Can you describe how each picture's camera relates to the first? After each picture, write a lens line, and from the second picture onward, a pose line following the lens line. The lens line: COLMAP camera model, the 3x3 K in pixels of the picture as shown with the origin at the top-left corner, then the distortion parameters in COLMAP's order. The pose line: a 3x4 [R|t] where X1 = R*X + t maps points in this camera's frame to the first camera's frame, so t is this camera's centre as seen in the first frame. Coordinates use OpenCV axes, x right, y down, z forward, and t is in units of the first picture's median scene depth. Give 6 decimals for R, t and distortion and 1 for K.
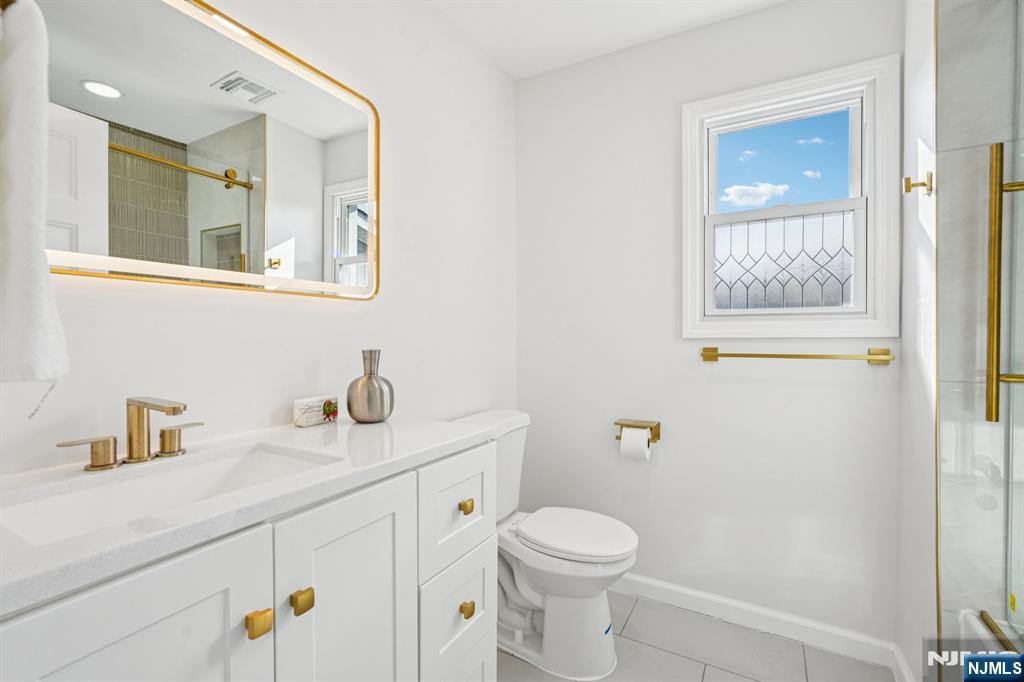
lens RADIAL K [[454.8, 0, 514.1], [0, 454.8, 338.4], [0, 0, 1]] dist [-0.002925, 0.003404]
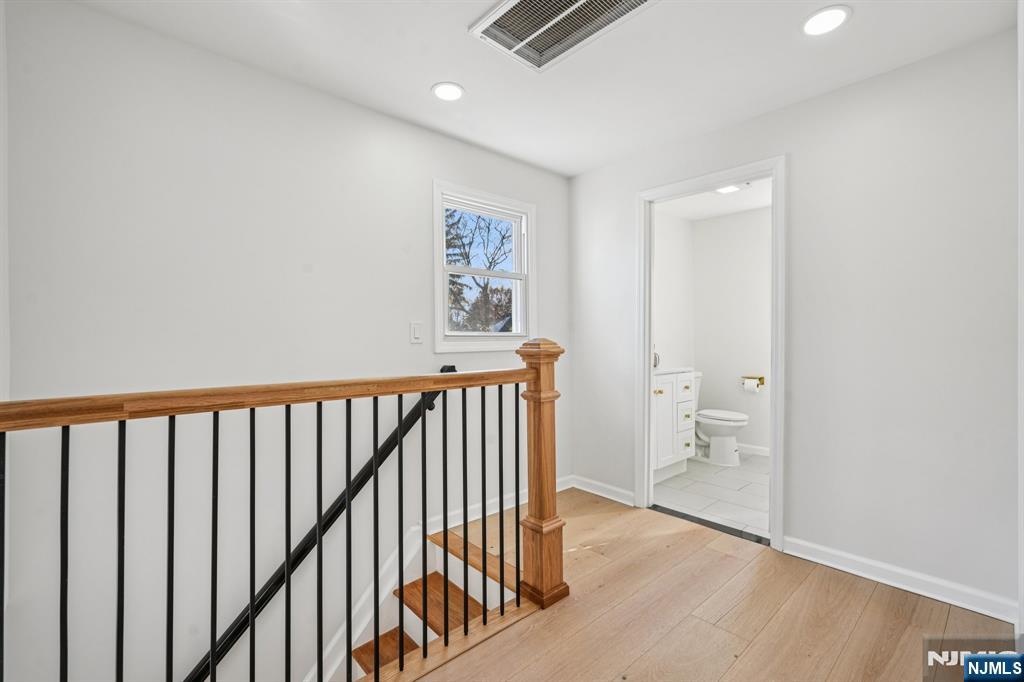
lens RADIAL K [[454.8, 0, 509.5], [0, 454.8, 340.1], [0, 0, 1]] dist [-0.002925, 0.003404]
pose [[0.949054, -0.012449, -0.314868, -0.170494], [0.007812, 0.999842, -0.015985, 0.027324], [0.315017, 0.012711, 0.949001, -1.600816]]
